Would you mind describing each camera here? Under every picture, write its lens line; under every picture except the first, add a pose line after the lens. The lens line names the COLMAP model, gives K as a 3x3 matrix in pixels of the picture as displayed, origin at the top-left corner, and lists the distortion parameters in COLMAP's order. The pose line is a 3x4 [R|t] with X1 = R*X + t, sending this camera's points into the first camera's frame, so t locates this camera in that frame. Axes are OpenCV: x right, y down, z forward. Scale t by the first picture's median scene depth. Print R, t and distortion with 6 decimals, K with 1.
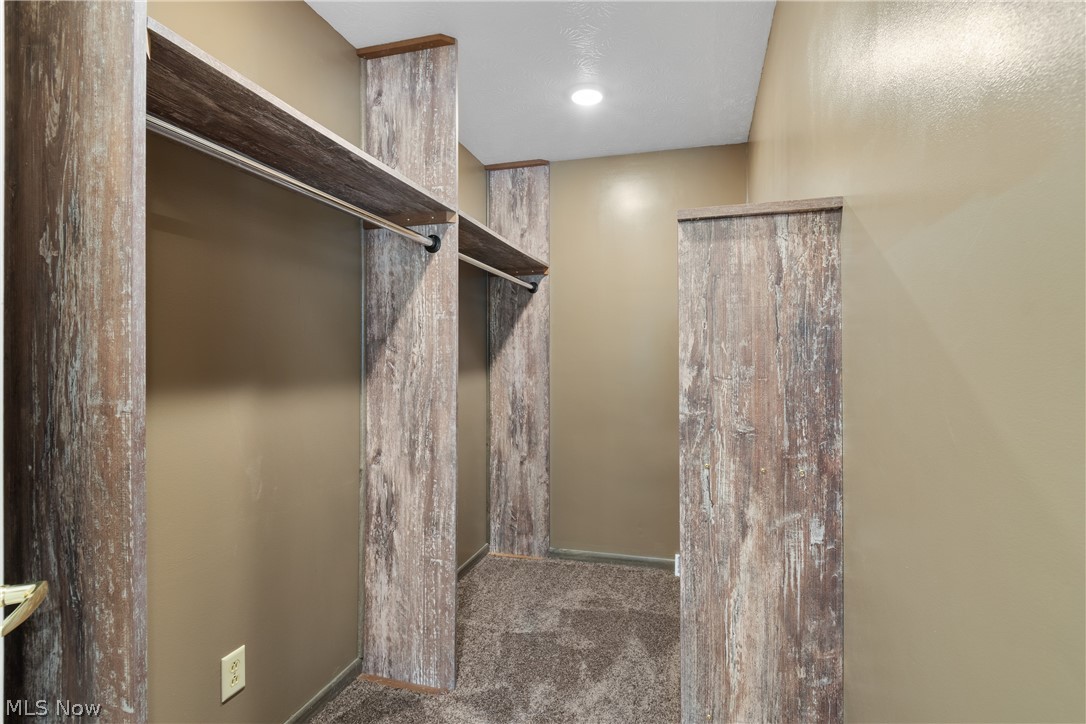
lens RADIAL K [[522.8, 0, 540.3], [0, 522.8, 364.1], [0, 0, 1]] dist [0.004653, -0.000504]
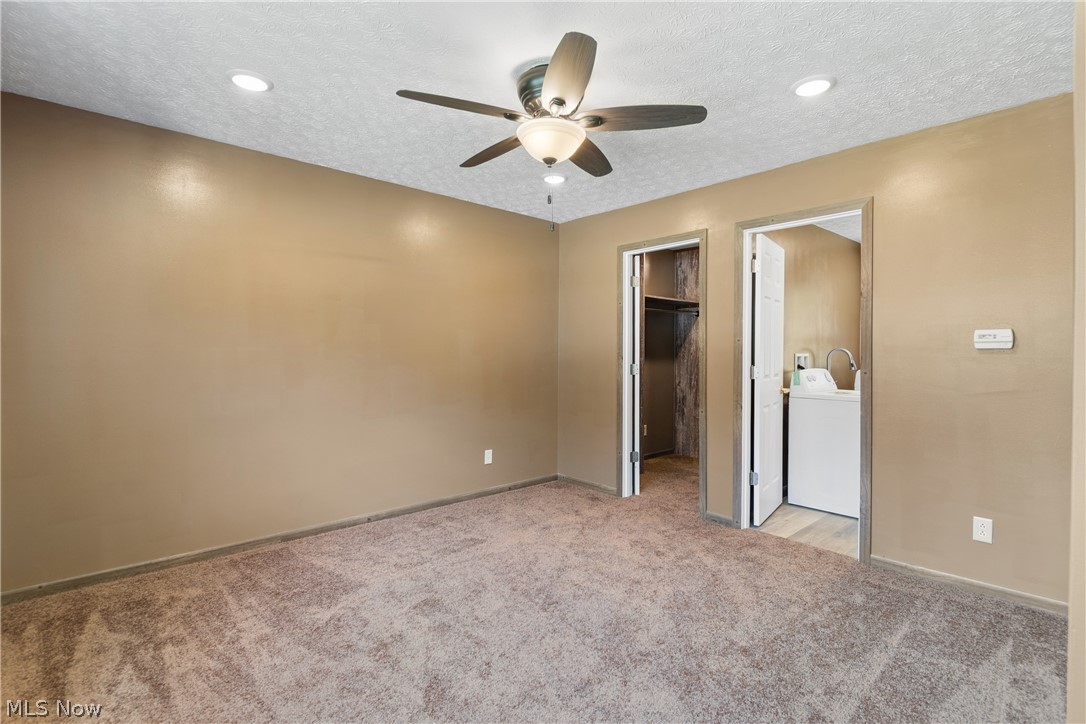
lens RADIAL K [[522.8, 0, 545.0], [0, 522.8, 356.0], [0, 0, 1]] dist [0.004653, -0.000504]
pose [[0.845131, 0.007207, -0.534510, 0.660032], [-0.003854, 0.999965, 0.007390, -0.003675], [0.534545, -0.004186, 0.845130, -2.006726]]
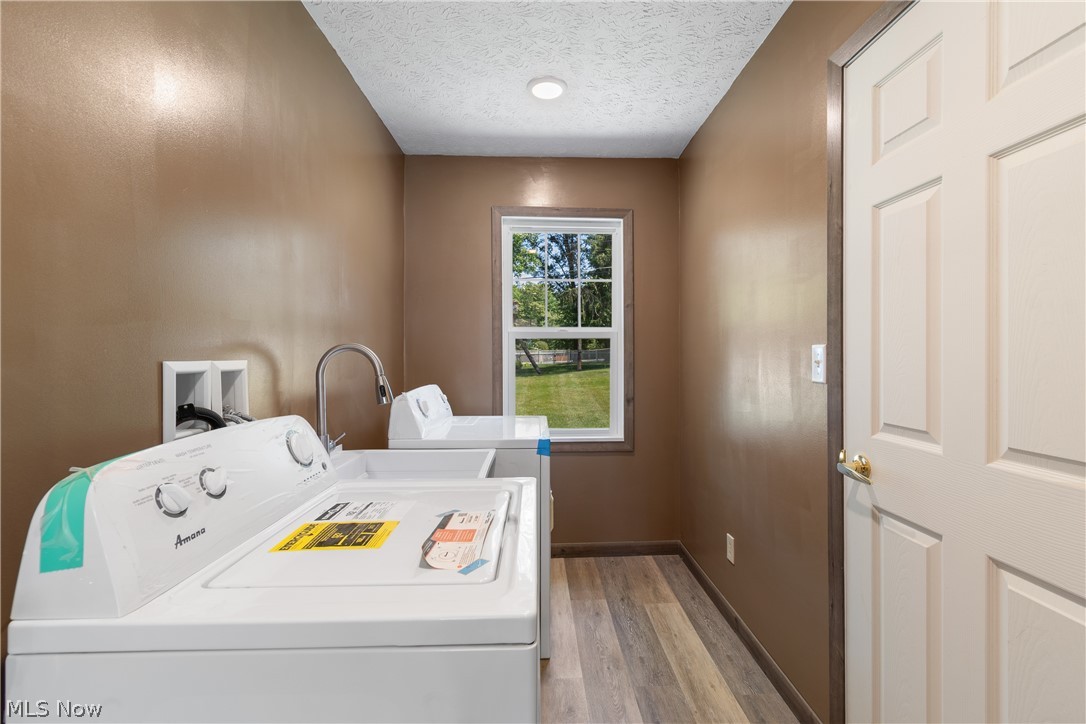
lens RADIAL K [[483.4, 0, 542.5], [0, 483.4, 357.3], [0, 0, 1]] dist [0.001518, 0.000447]
pose [[0.954704, -0.007508, 0.297463, 0.582773], [0.004519, 0.999932, 0.010735, -0.011471], [-0.297523, -0.008904, 0.954673, -0.081346]]
